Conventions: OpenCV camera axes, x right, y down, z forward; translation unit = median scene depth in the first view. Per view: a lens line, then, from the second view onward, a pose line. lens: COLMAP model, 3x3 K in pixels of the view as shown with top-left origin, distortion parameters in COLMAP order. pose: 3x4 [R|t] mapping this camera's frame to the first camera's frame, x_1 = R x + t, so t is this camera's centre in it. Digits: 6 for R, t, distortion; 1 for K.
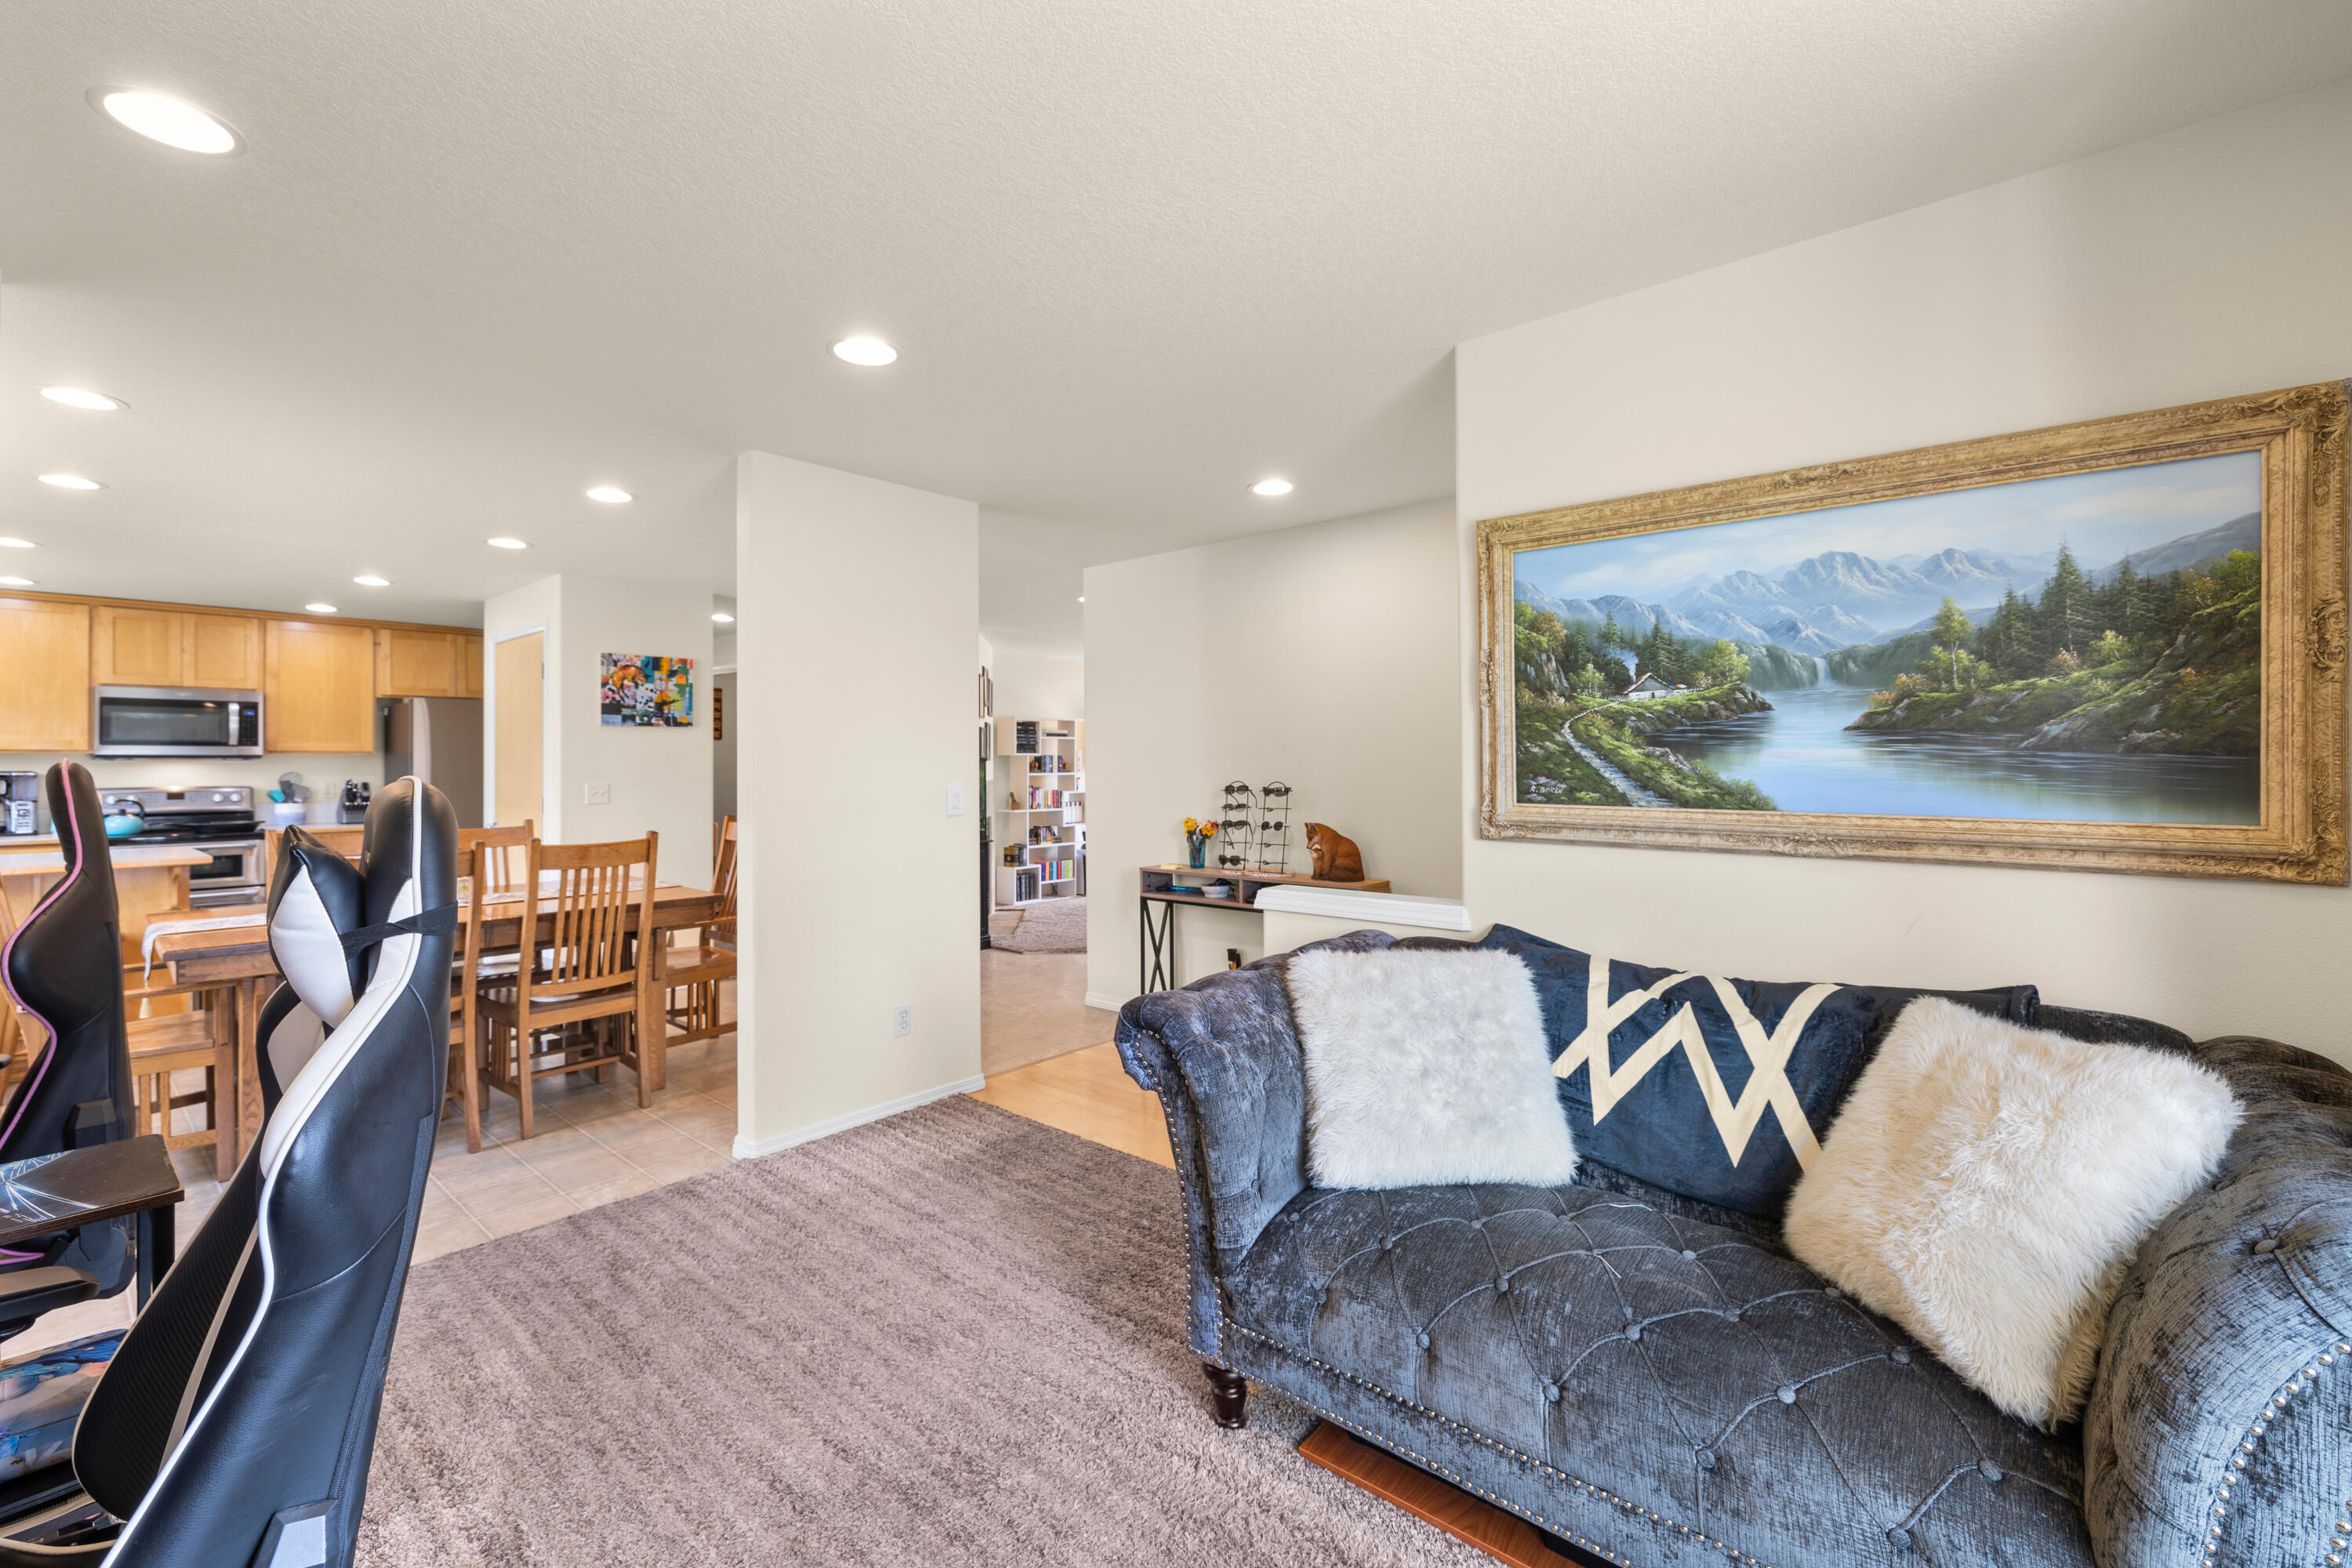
lens RADIAL K [[969.3, 0, 1169.4], [0, 969.3, 760.6], [0, 0, 1]] dist [-0.018851, 0.000126]
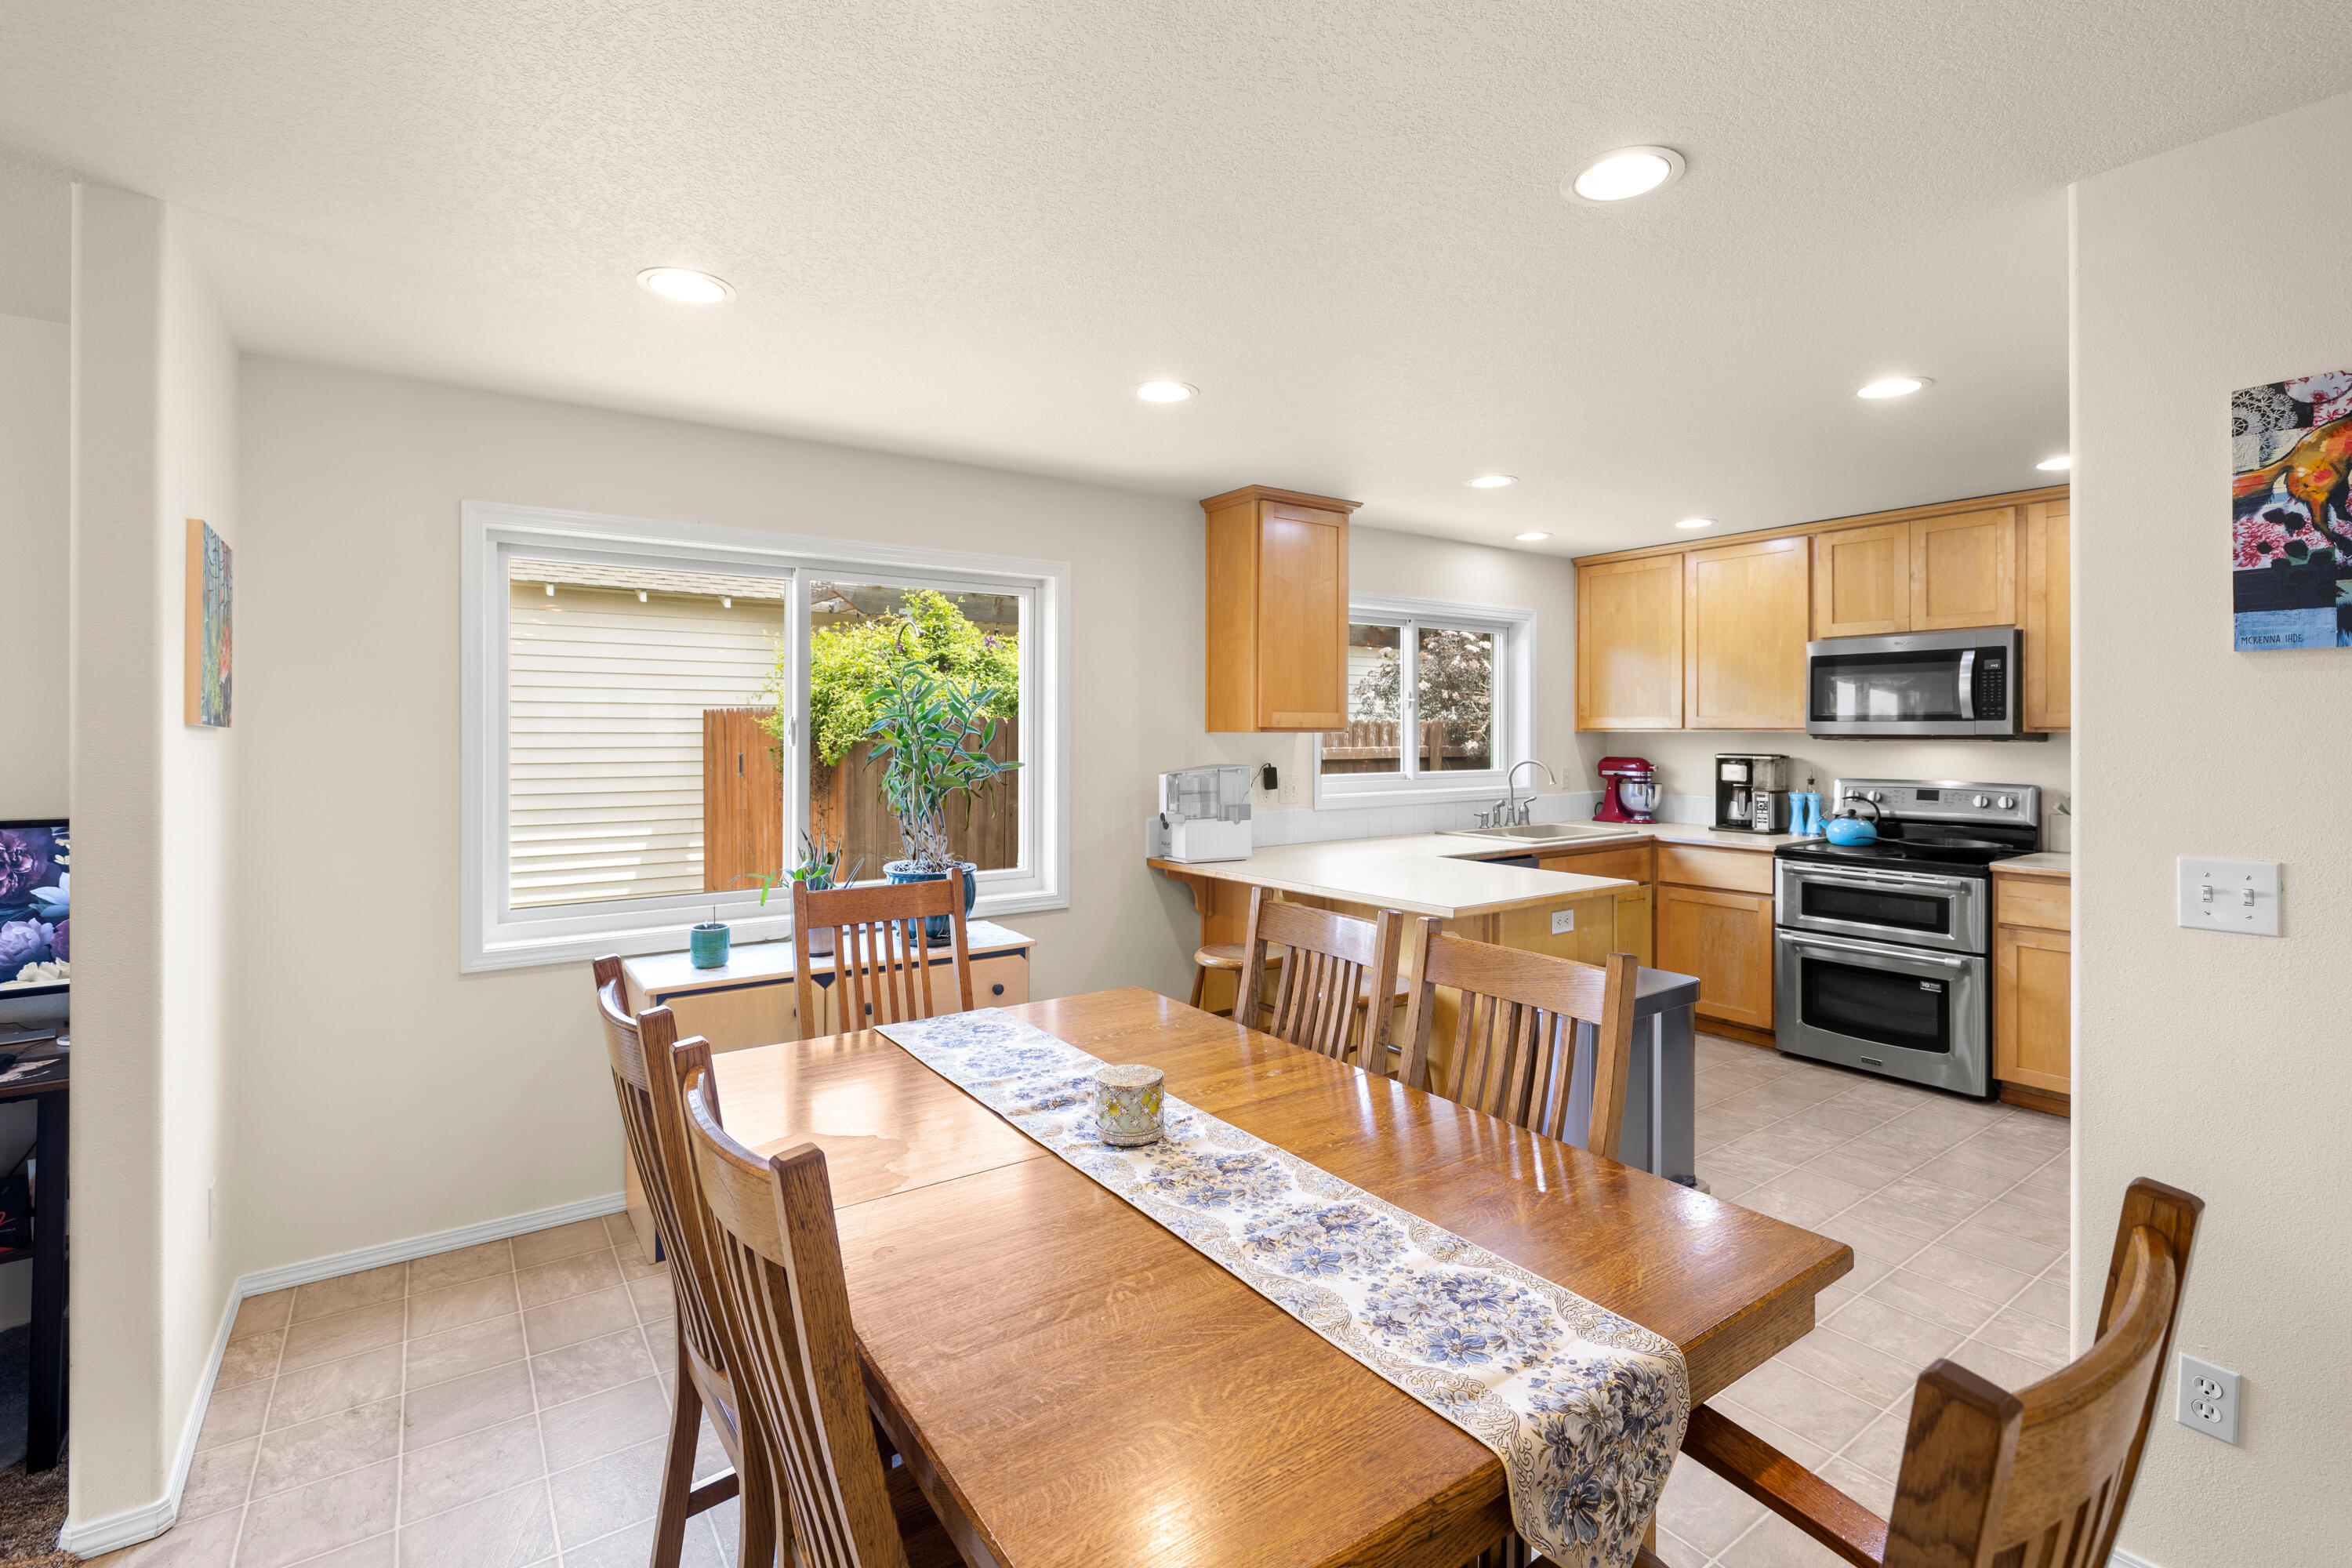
lens RADIAL K [[1061.6, 0, 1174.7], [0, 1061.6, 731.4], [0, 0, 1]] dist [-0.000119, 0.000206]
pose [[-0.254364, 0.006713, -0.967085, -0.190407], [0.006594, 0.999965, 0.005207, -0.015384], [0.967086, -0.005053, -0.254399, 0.691500]]
